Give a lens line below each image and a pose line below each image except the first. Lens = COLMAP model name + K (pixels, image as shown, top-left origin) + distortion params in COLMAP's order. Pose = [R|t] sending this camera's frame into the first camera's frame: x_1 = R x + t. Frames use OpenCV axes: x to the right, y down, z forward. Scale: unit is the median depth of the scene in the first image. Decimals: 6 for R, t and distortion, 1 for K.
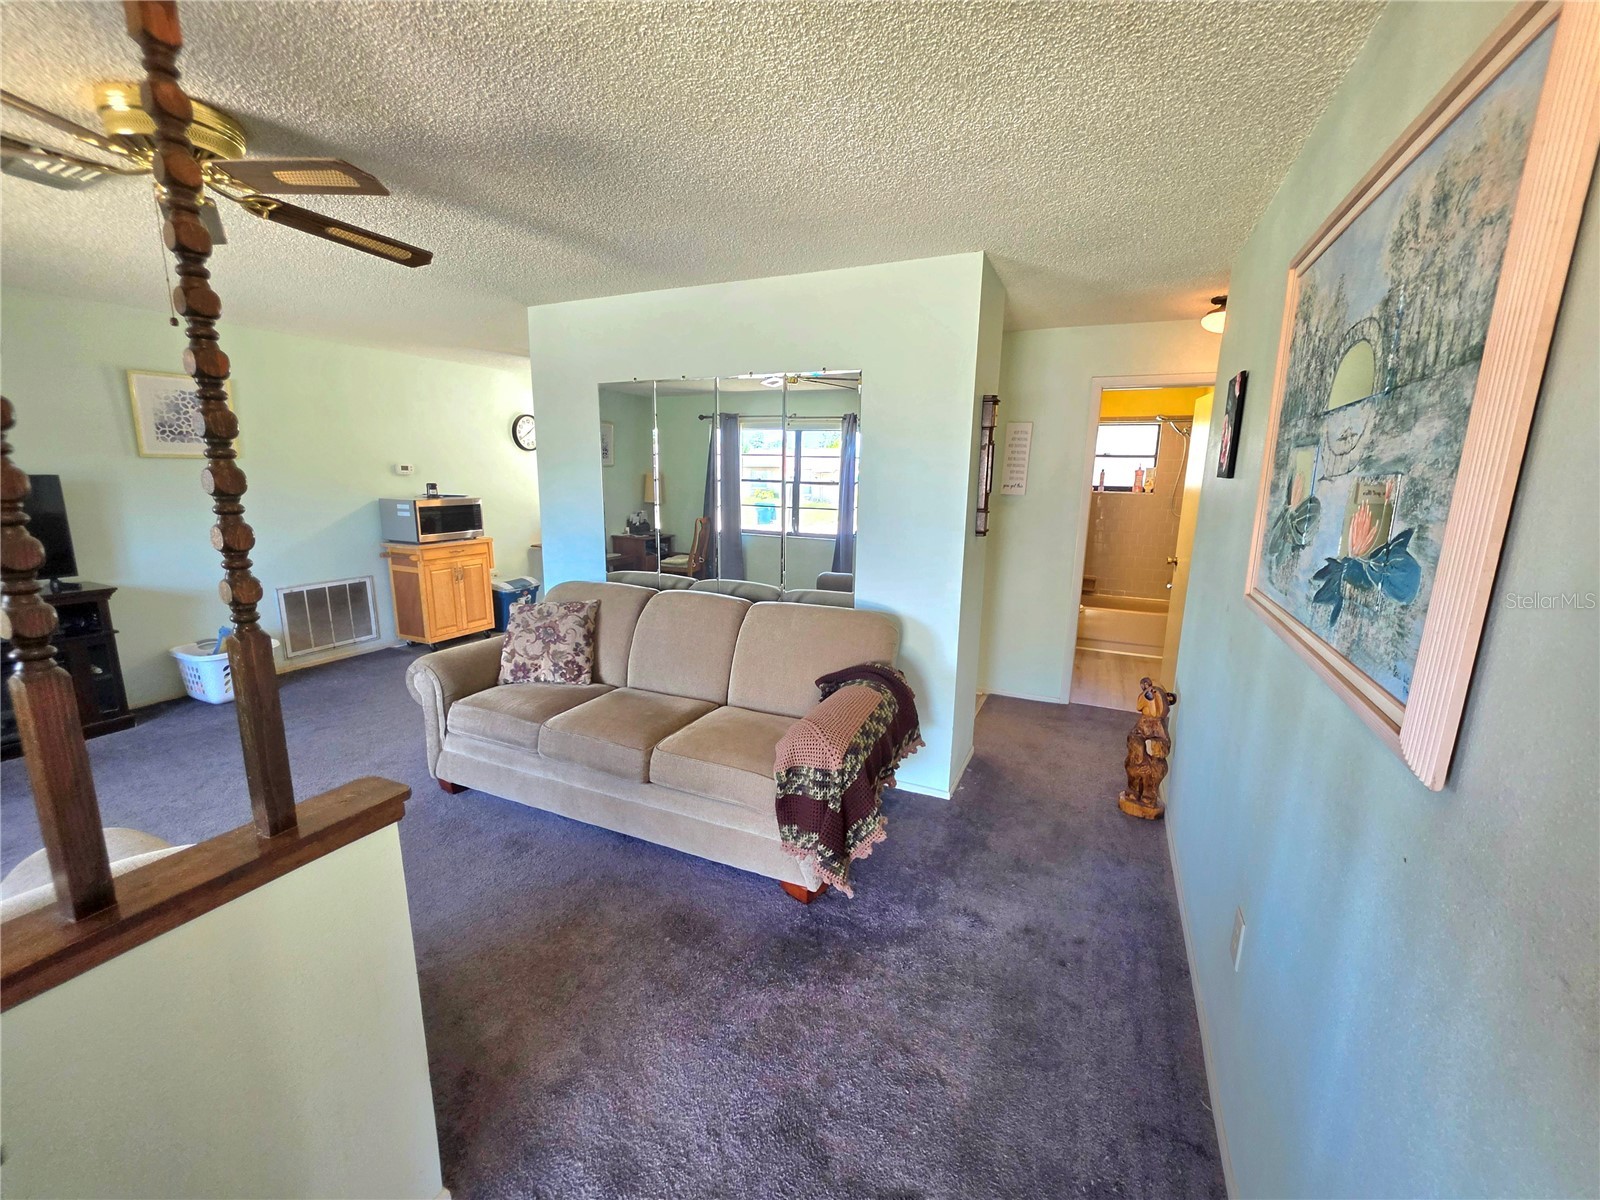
lens RADIAL K [[652.0, 0, 797.0], [0, 652.0, 595.8], [0, 0, 1]] dist [-0.001837, 0.000095]
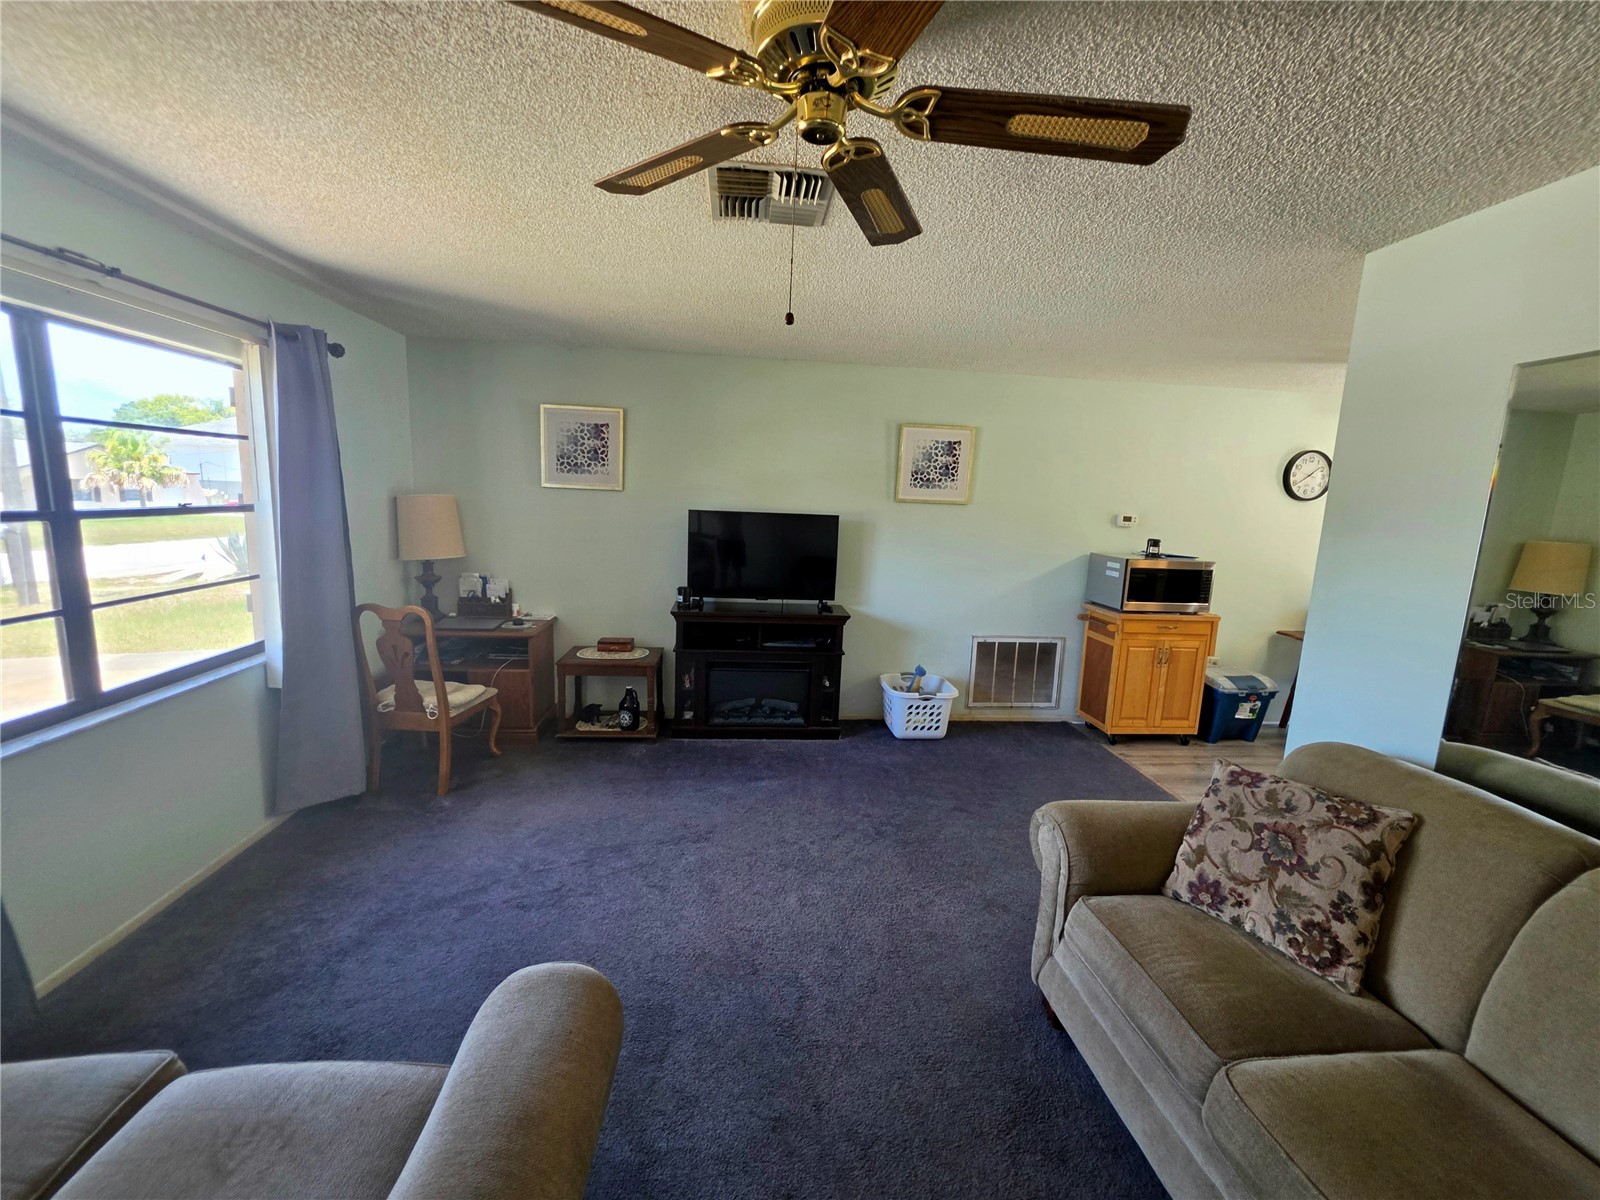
lens RADIAL K [[652.0, 0, 797.0], [0, 652.0, 595.8], [0, 0, 1]] dist [-0.001837, 0.000095]
pose [[0.513424, 0.137698, -0.847016, -0.160273], [-0.198086, 0.979403, 0.039149, -0.080157], [0.834960, 0.147681, 0.530124, 0.357891]]
